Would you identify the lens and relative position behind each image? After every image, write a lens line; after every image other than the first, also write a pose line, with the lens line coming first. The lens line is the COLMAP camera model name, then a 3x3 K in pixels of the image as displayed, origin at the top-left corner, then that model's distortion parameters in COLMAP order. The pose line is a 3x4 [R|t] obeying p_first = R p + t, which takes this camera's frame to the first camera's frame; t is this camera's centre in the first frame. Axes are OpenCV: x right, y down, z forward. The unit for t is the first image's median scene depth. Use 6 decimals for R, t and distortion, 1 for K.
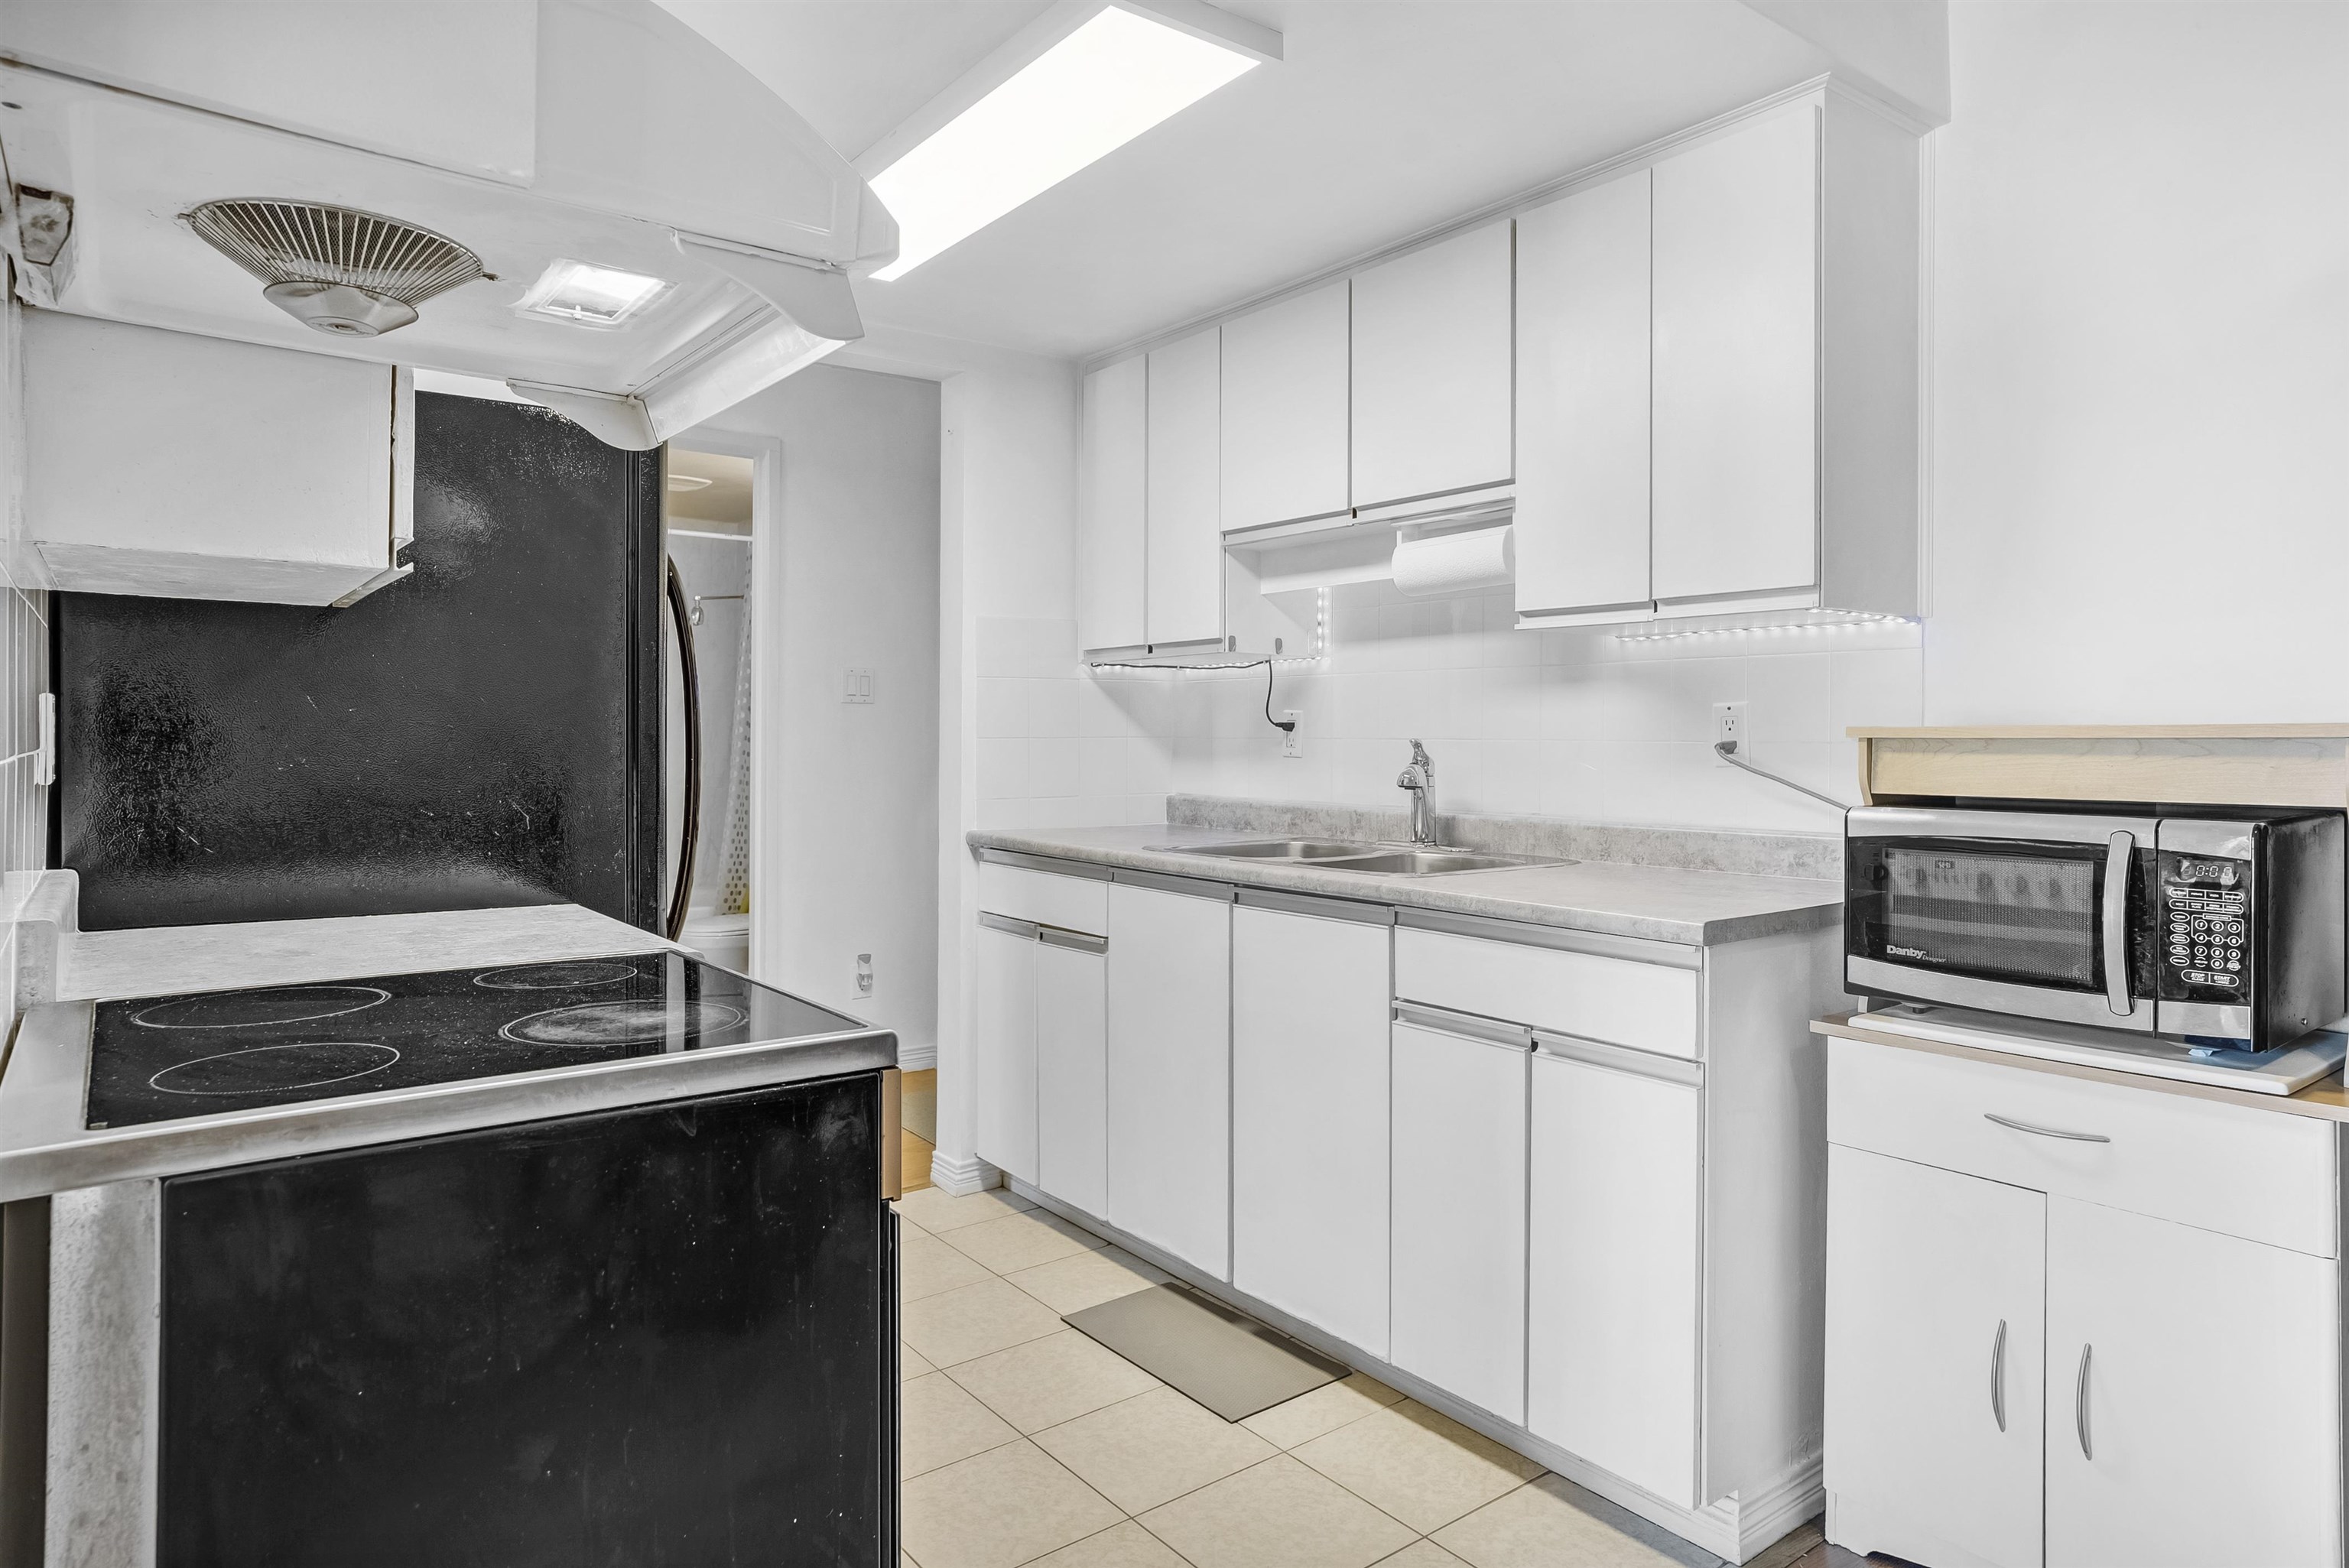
lens RADIAL K [[1399.2, 0, 1180.1], [0, 1399.2, 744.4], [0, 0, 1]] dist [-0.012339, 0.010616]
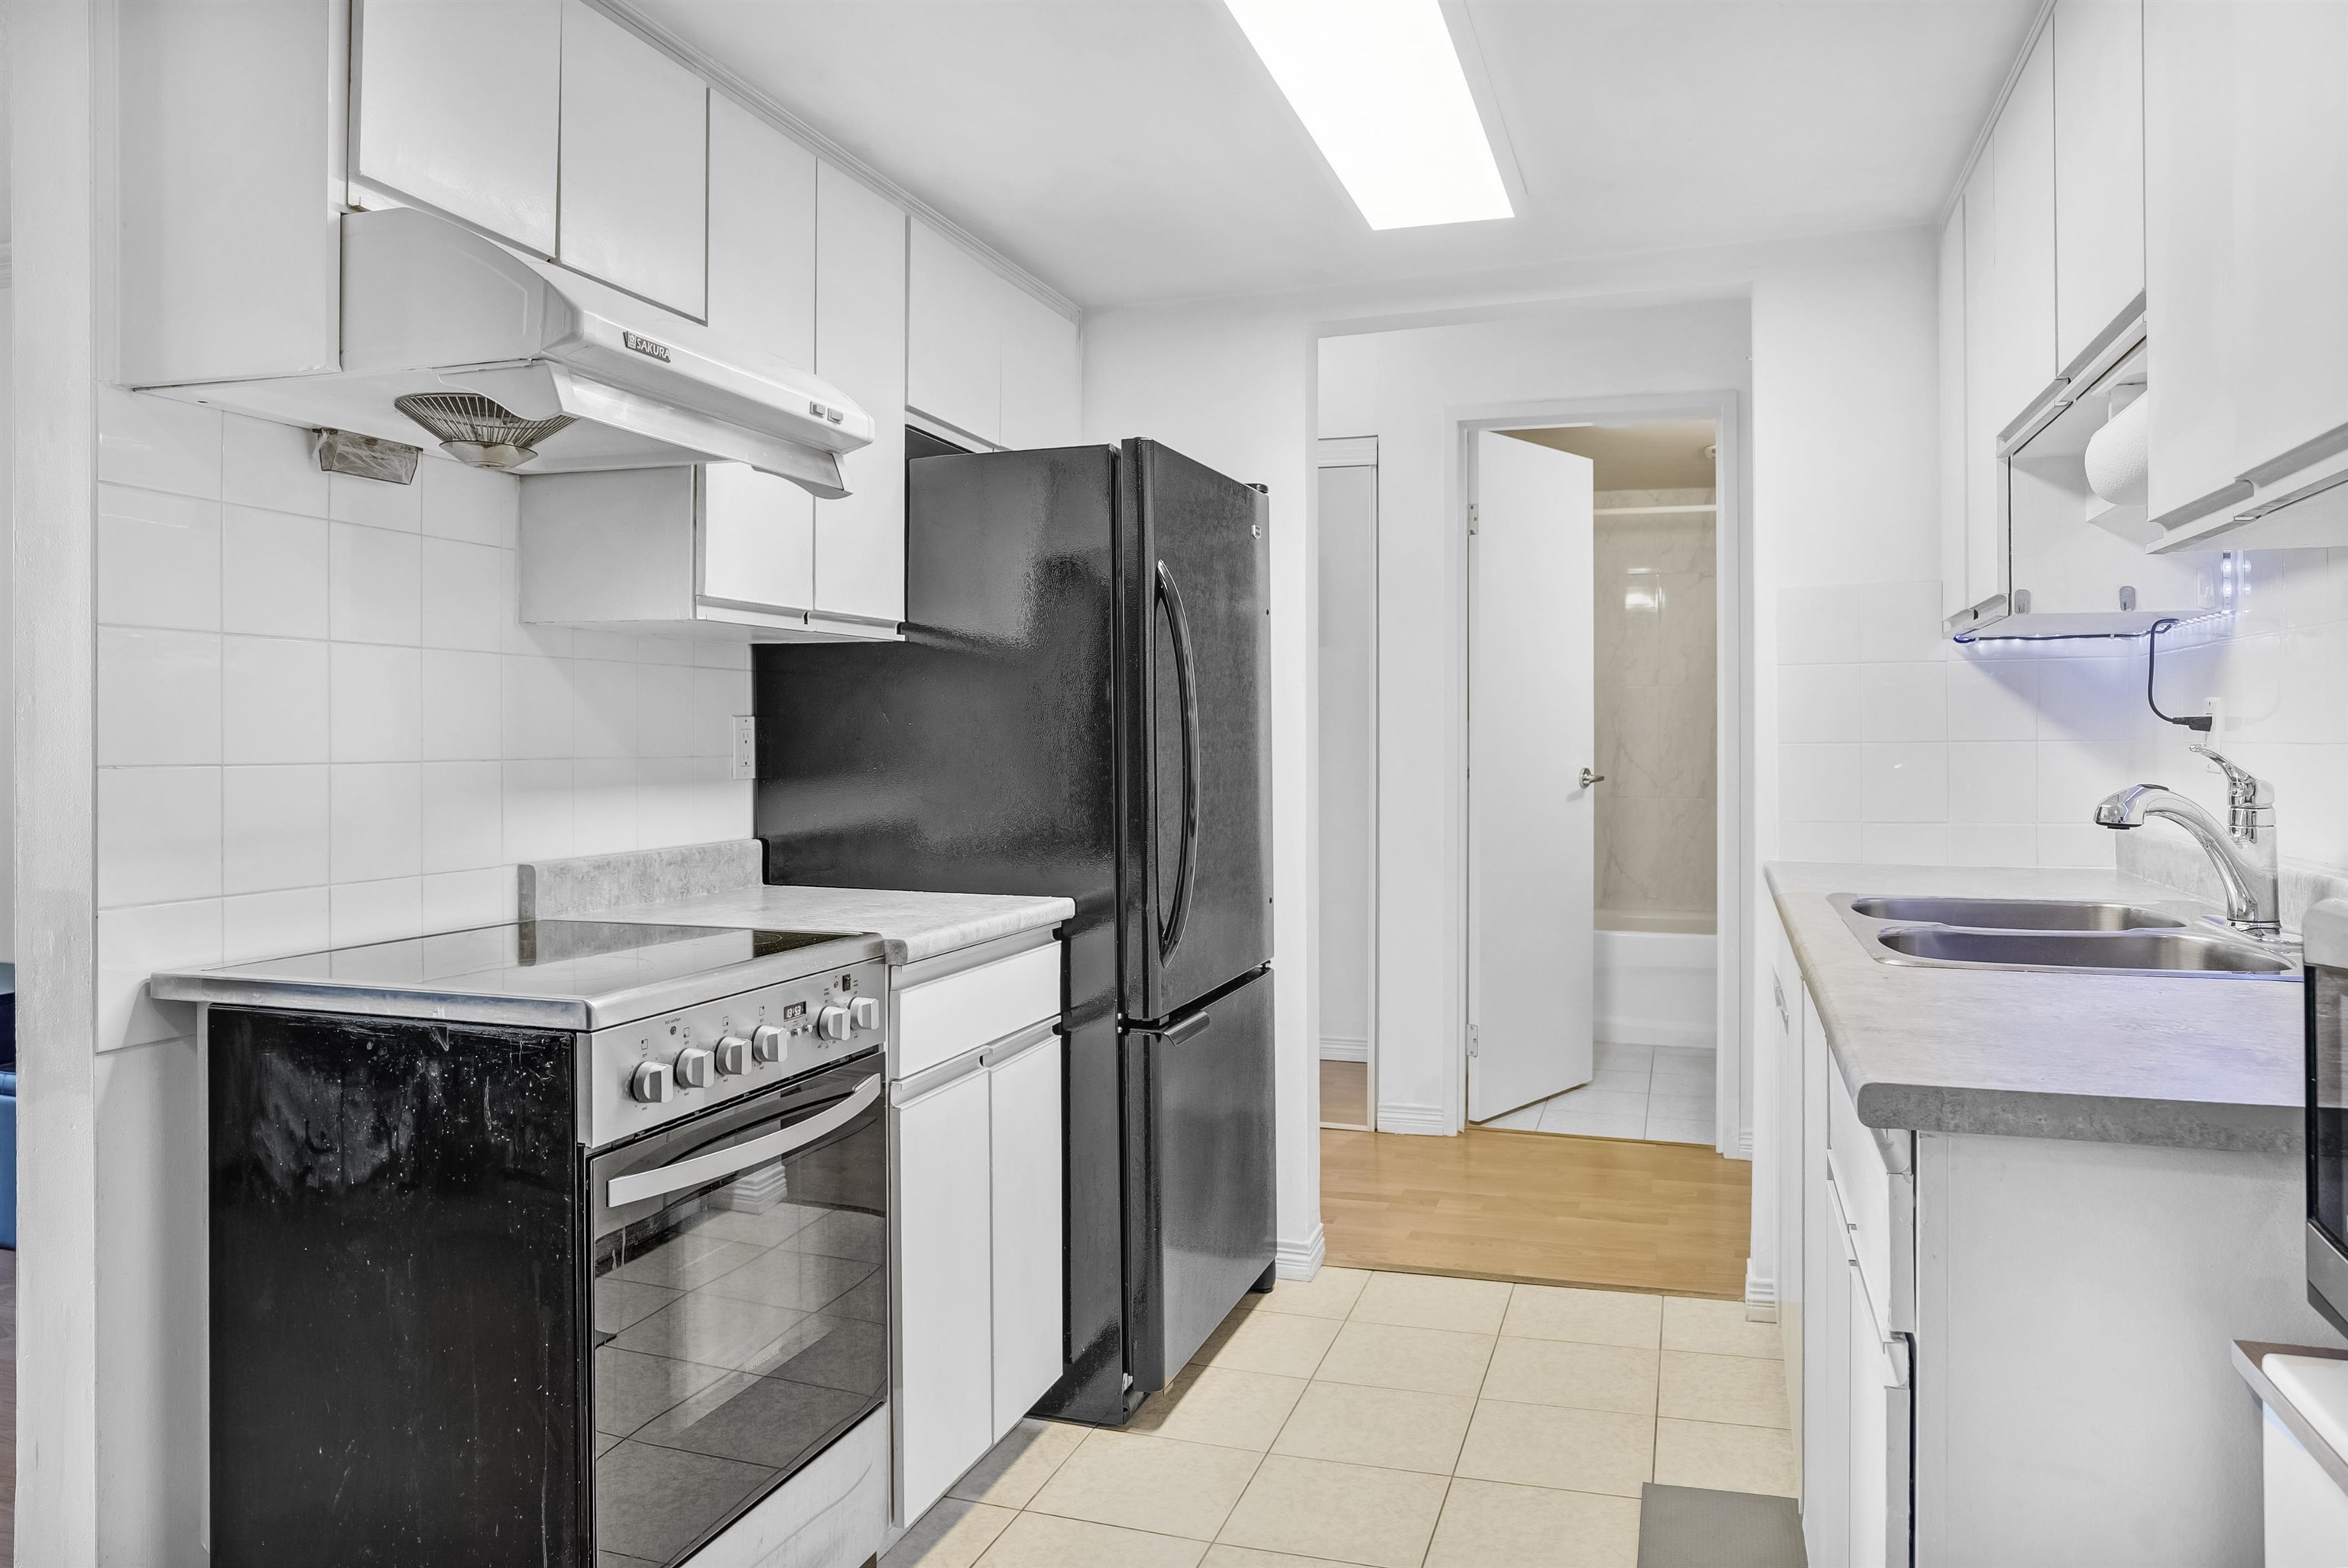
lens RADIAL K [[1577.4, 0, 1171.4], [0, 1577.4, 735.1], [0, 0, 1]] dist [-0.033168, 0.007608]
pose [[0.556424, -0.005648, -0.830879, 0.685661], [-0.000139, 0.999976, -0.006890, -0.004611], [0.830898, 0.003950, 0.556410, 0.403321]]
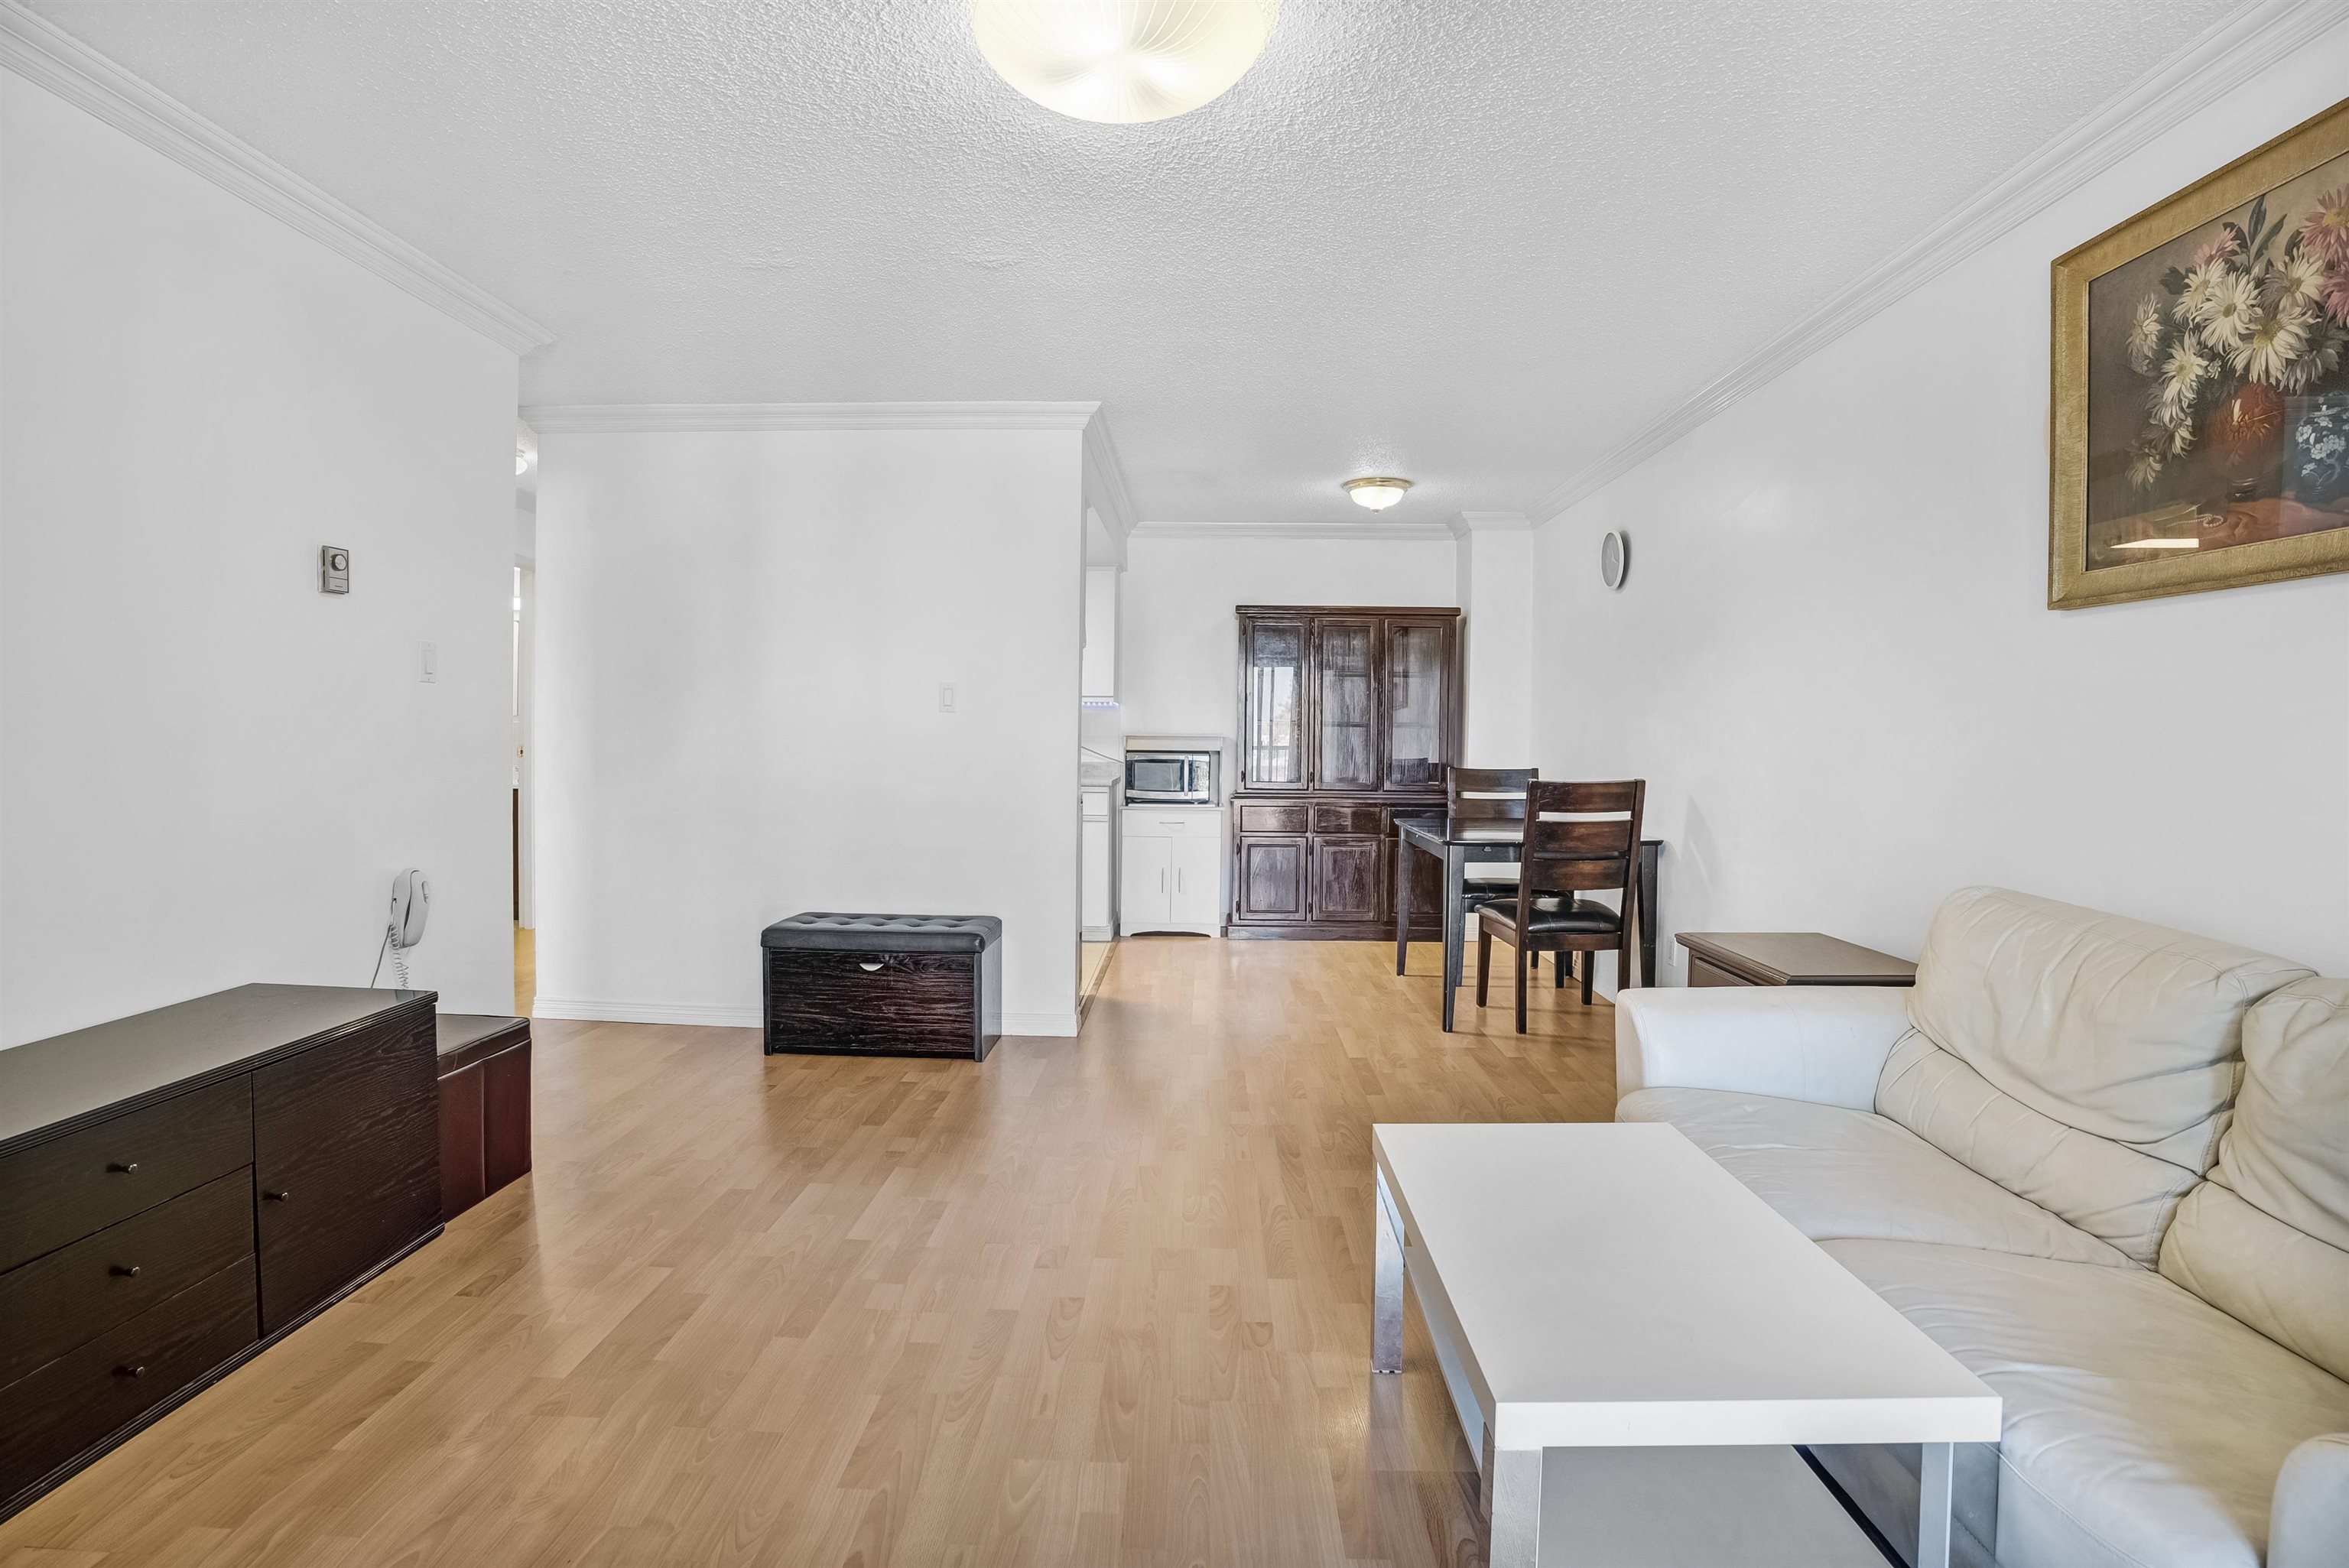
lens RADIAL K [[1144.1, 0, 1164.3], [0, 1144.1, 778.9], [0, 0, 1]] dist [-0.063439, 0.018702]
pose [[0.634191, -0.025749, 0.772748, -1.977885], [-0.008124, 0.999168, 0.039961, -0.013928], [-0.773134, -0.031621, 0.633454, -1.161999]]
